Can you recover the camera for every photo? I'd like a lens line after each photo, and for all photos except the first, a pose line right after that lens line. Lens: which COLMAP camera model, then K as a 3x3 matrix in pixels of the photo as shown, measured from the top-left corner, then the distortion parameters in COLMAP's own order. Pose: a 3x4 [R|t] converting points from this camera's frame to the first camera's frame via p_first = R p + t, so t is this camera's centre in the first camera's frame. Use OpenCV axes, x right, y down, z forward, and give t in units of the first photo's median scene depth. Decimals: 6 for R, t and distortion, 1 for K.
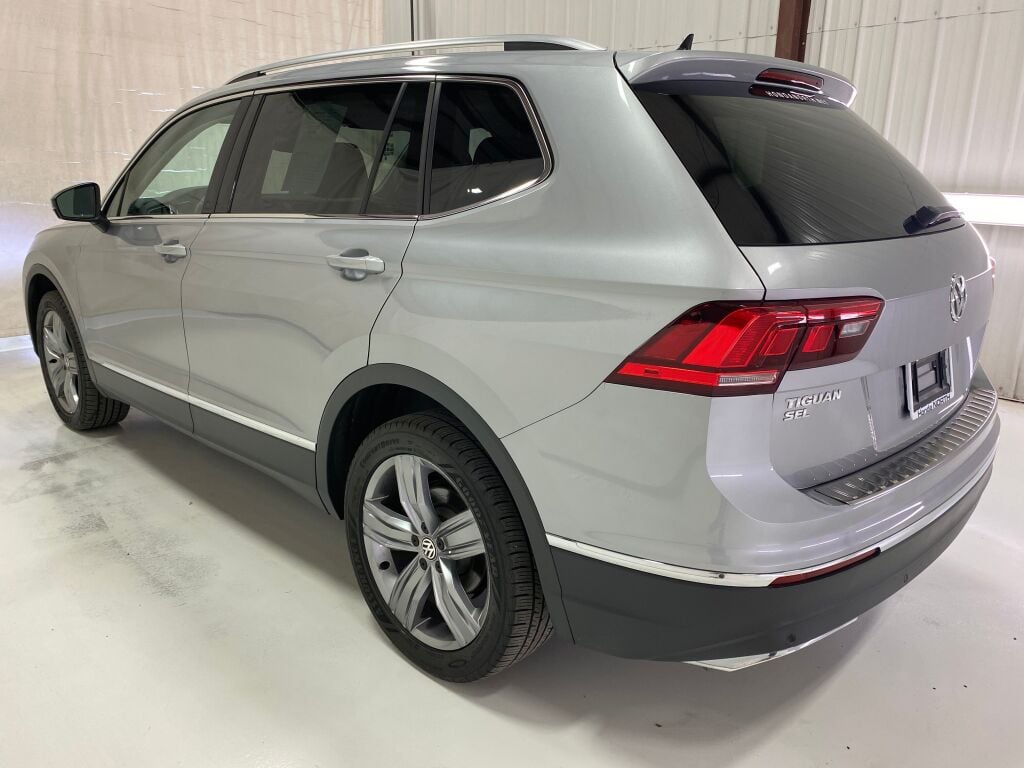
lens RADIAL K [[779.2, 0, 503.7], [0, 779.2, 376.7], [0, 0, 1]] dist [0.031472, -0.033780]
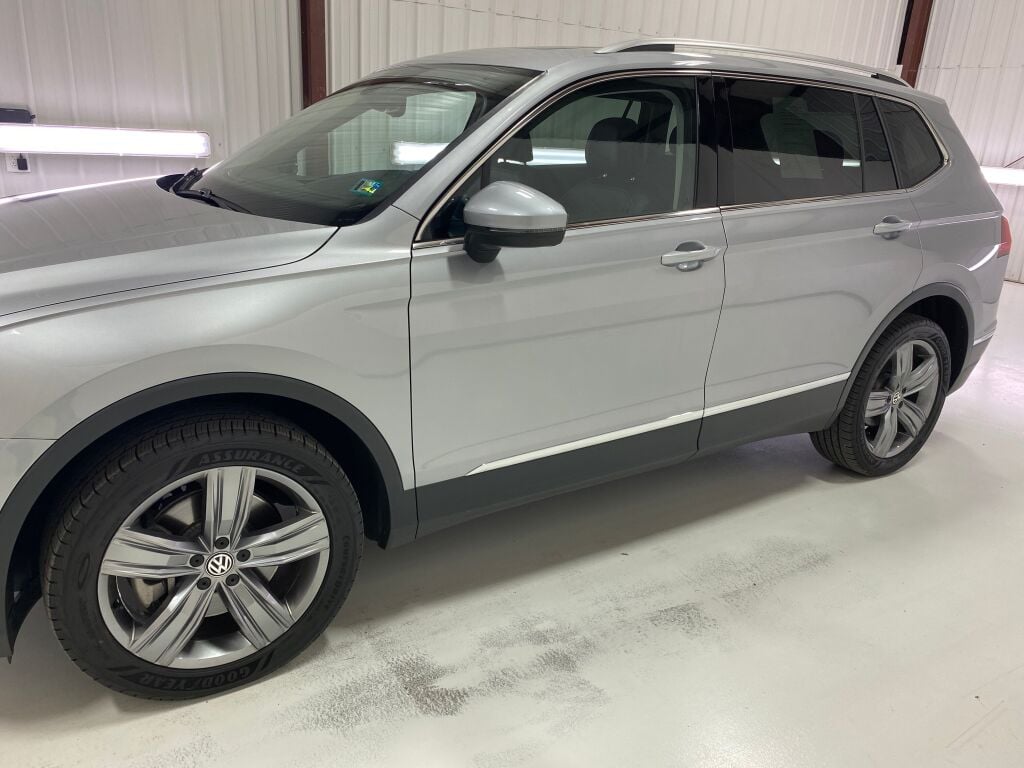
lens RADIAL K [[779.2, 0, 507.7], [0, 779.2, 389.5], [0, 0, 1]] dist [0.031472, -0.033780]
pose [[0.219774, -0.316259, 0.922865, -1.306328], [0.206600, 0.939625, 0.272802, -0.299493], [-0.953423, 0.130709, 0.271844, 0.981597]]
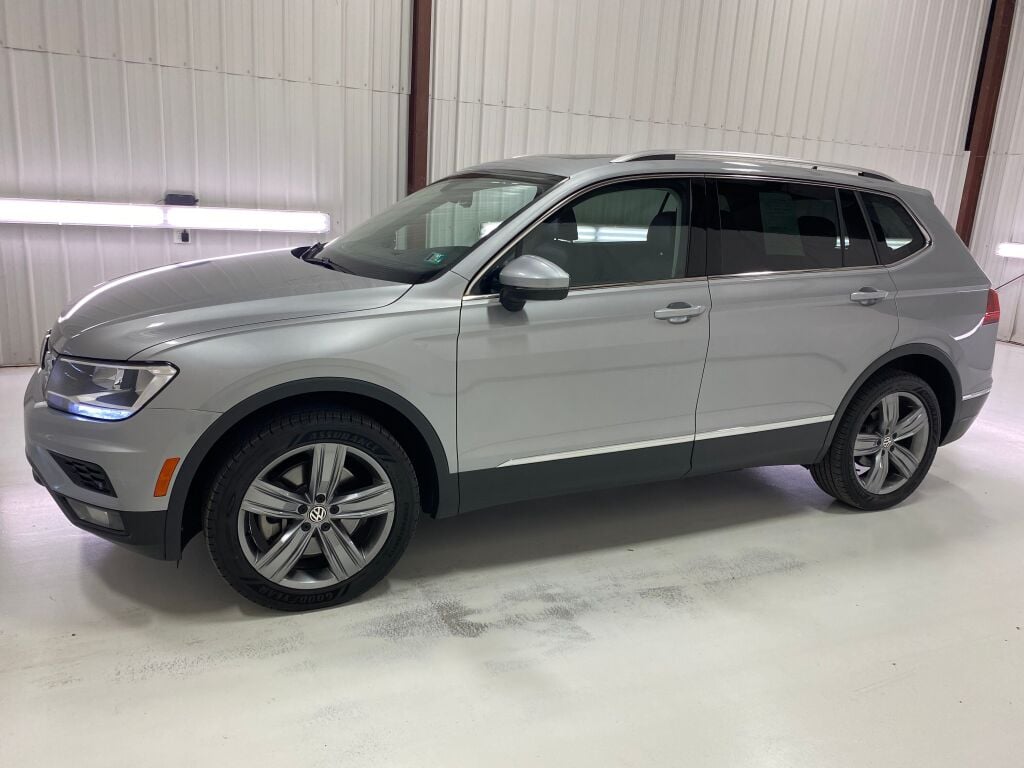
lens RADIAL K [[779.2, 0, 507.3], [0, 779.2, 379.0], [0, 0, 1]] dist [0.031472, -0.033780]
pose [[0.343274, -0.211438, 0.915127, -1.550020], [0.196406, 0.968950, 0.150200, -0.285436], [-0.918470, 0.128176, 0.374143, 0.826032]]
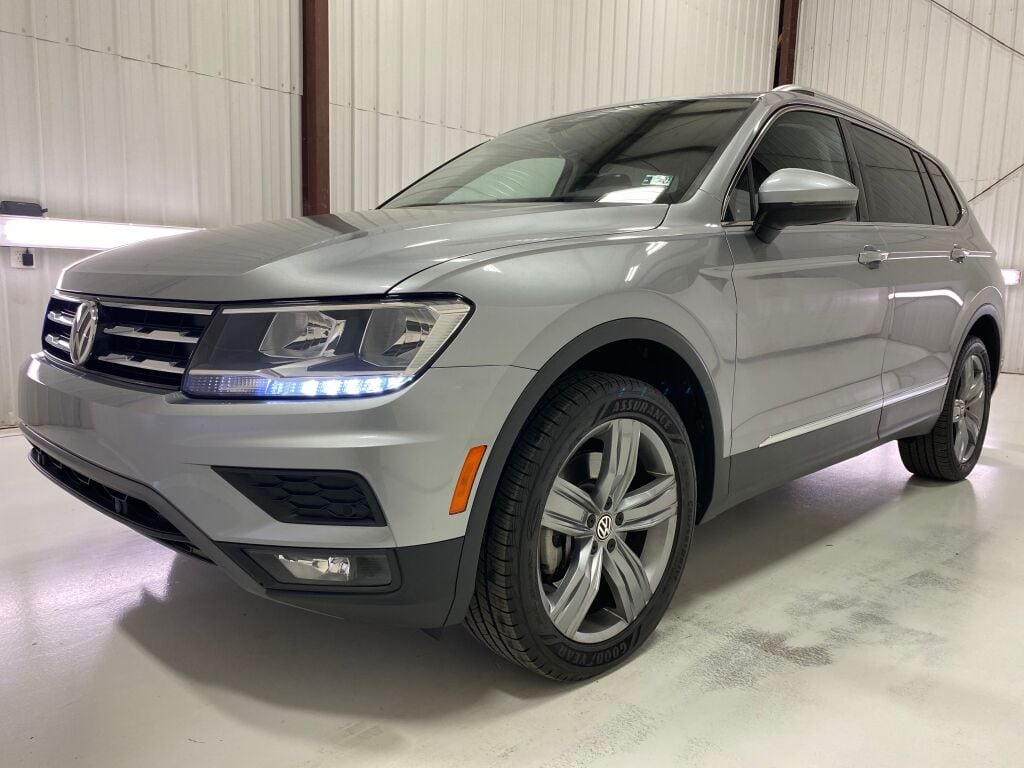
lens RADIAL K [[779.2, 0, 509.9], [0, 779.2, 389.4], [0, 0, 1]] dist [0.031472, -0.033780]
pose [[0.006734, -0.148607, 0.988873, -1.419967], [0.239544, 0.960343, 0.142688, -0.250763], [-0.970862, 0.235918, 0.042064, 1.440394]]
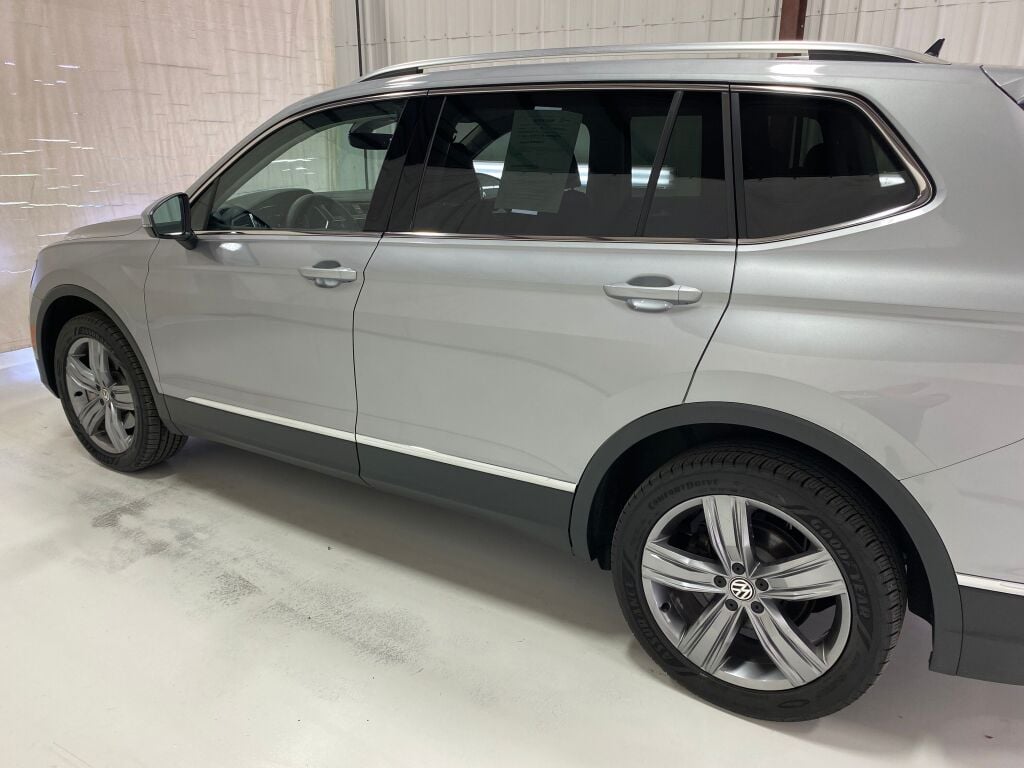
lens RADIAL K [[779.2, 0, 504.3], [0, 779.2, 387.2], [0, 0, 1]] dist [0.031472, -0.033780]
pose [[0.980685, -0.068669, 0.183142, -0.400210], [0.059005, 0.996588, 0.057708, -0.072891], [-0.186480, -0.045787, 0.981391, 0.094175]]
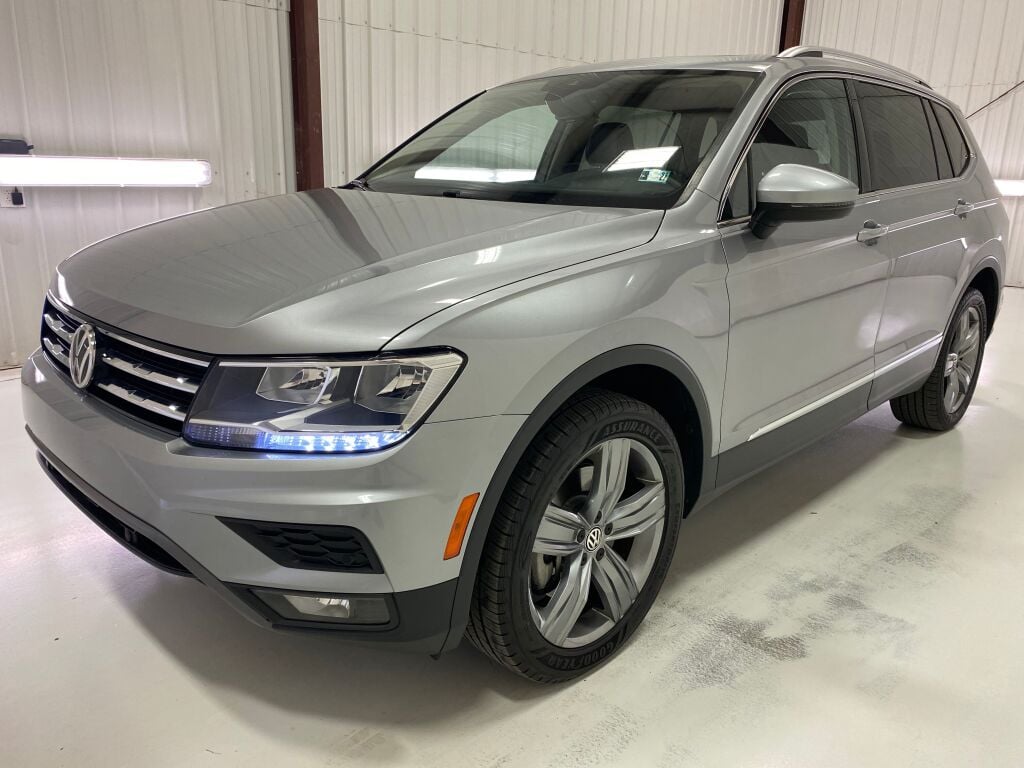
lens RADIAL K [[779.2, 0, 508.4], [0, 779.2, 377.7], [0, 0, 1]] dist [0.031472, -0.033780]
pose [[0.008815, -0.274082, 0.961666, -1.408829], [0.239775, 0.934226, 0.264063, -0.357859], [-0.970788, 0.228256, 0.073953, 1.408088]]
